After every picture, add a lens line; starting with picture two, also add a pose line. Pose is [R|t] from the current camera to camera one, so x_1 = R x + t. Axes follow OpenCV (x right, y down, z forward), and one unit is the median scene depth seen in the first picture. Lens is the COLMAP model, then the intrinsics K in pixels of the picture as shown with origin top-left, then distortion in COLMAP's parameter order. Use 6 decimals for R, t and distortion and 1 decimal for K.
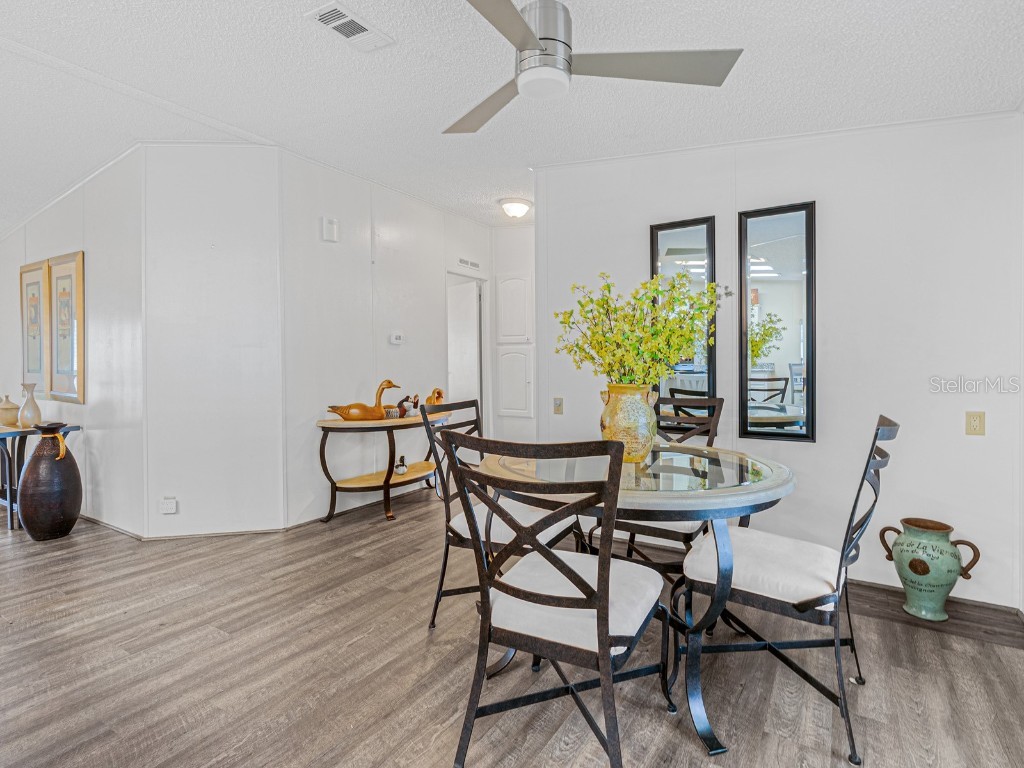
lens RADIAL K [[528.4, 0, 506.2], [0, 528.4, 370.2], [0, 0, 1]] dist [-0.004823, 0.002850]
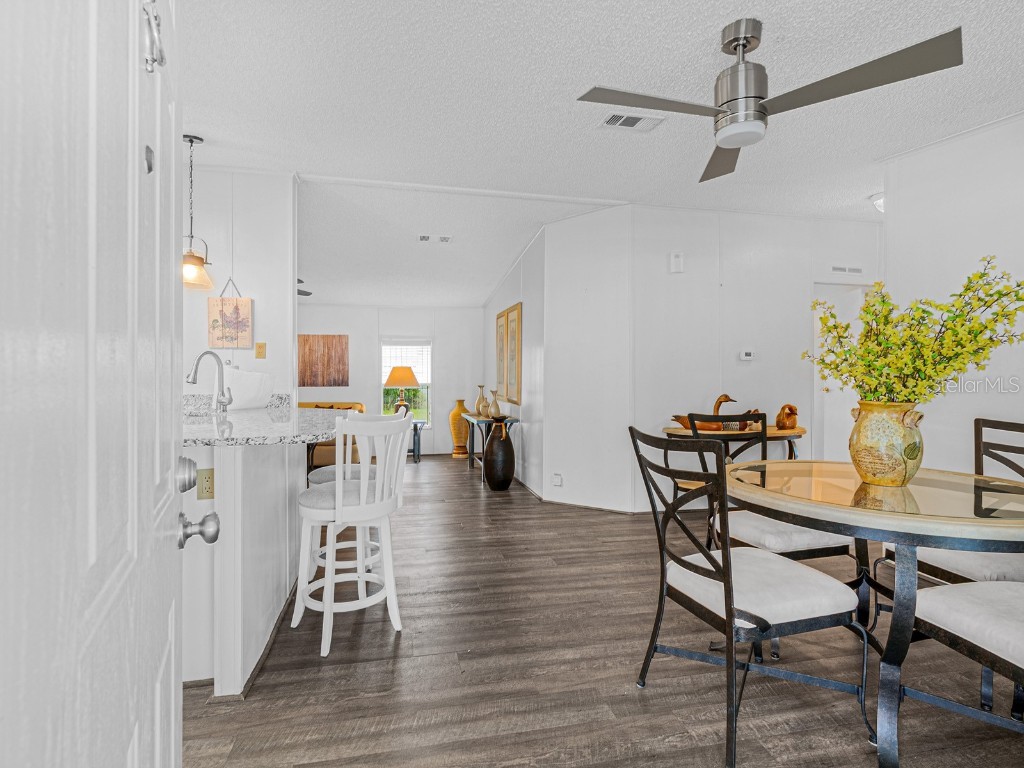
lens RADIAL K [[528.4, 0, 509.0], [0, 528.4, 380.1], [0, 0, 1]] dist [-0.004823, 0.002850]
pose [[0.702660, 0.007053, -0.711490, 0.345284], [-0.014965, 0.999876, -0.004867, 0.002367], [0.711368, 0.014068, 0.702679, -0.101543]]
